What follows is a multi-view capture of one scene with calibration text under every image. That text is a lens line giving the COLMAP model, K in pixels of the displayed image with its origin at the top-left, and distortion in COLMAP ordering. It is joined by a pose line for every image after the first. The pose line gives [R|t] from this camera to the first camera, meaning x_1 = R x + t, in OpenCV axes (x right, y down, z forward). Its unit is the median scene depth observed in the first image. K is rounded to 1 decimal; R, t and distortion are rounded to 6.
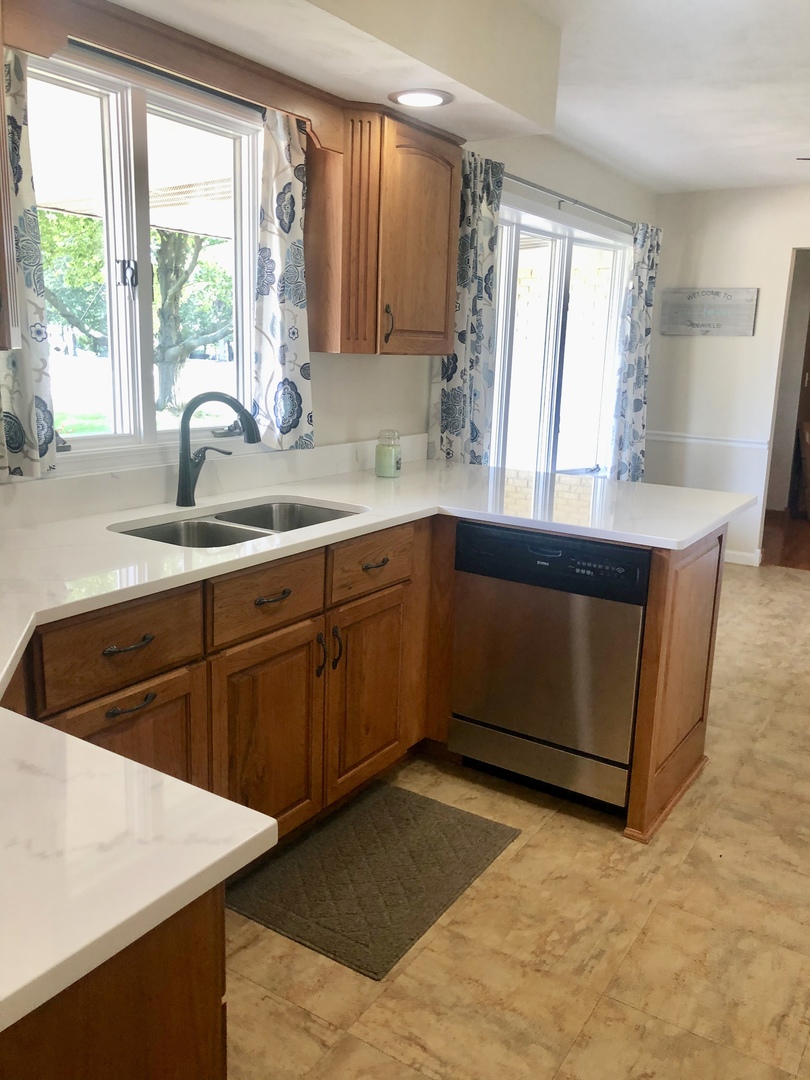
lens RADIAL K [[889.0, 0, 414.3], [0, 889.0, 535.8], [0, 0, 1]] dist [0.048523, -0.066942]
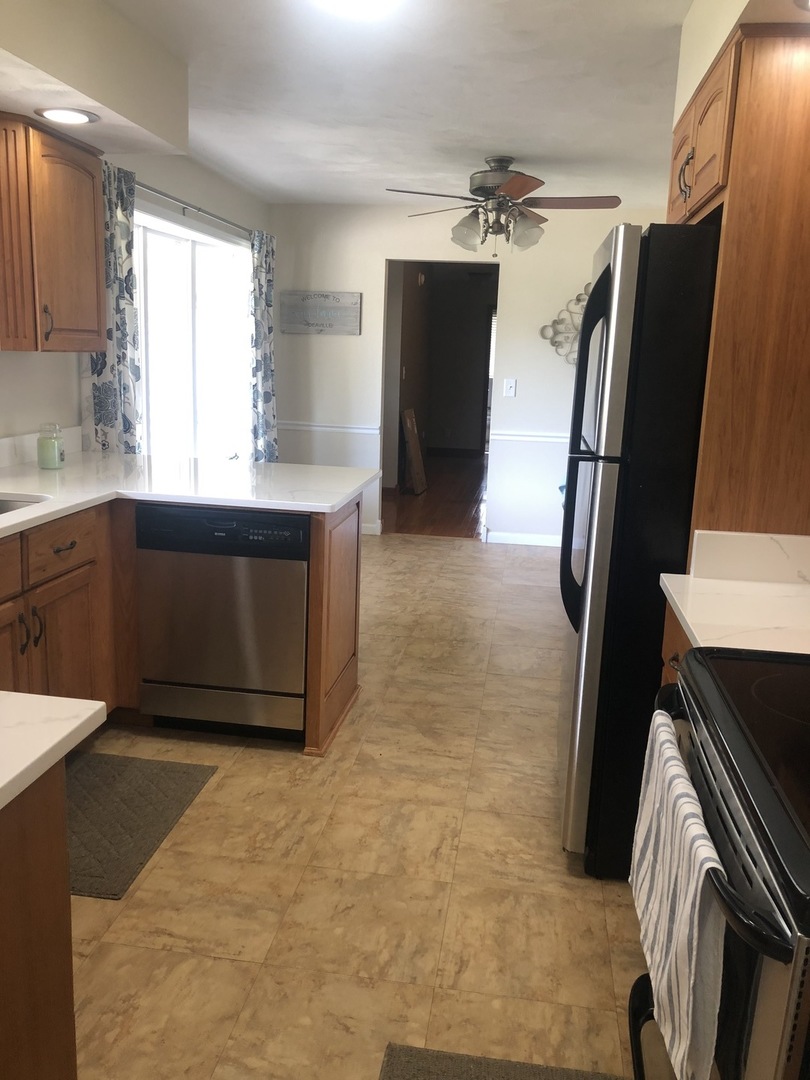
lens RADIAL K [[856.4, 0, 408.5], [0, 856.4, 523.1], [0, 0, 1]] dist [0.003965, 0.041370]
pose [[0.915149, -0.077695, 0.395558, -0.061069], [0.077439, 0.996858, 0.016642, 0.015316], [-0.395608, 0.015402, 0.918290, -0.104558]]
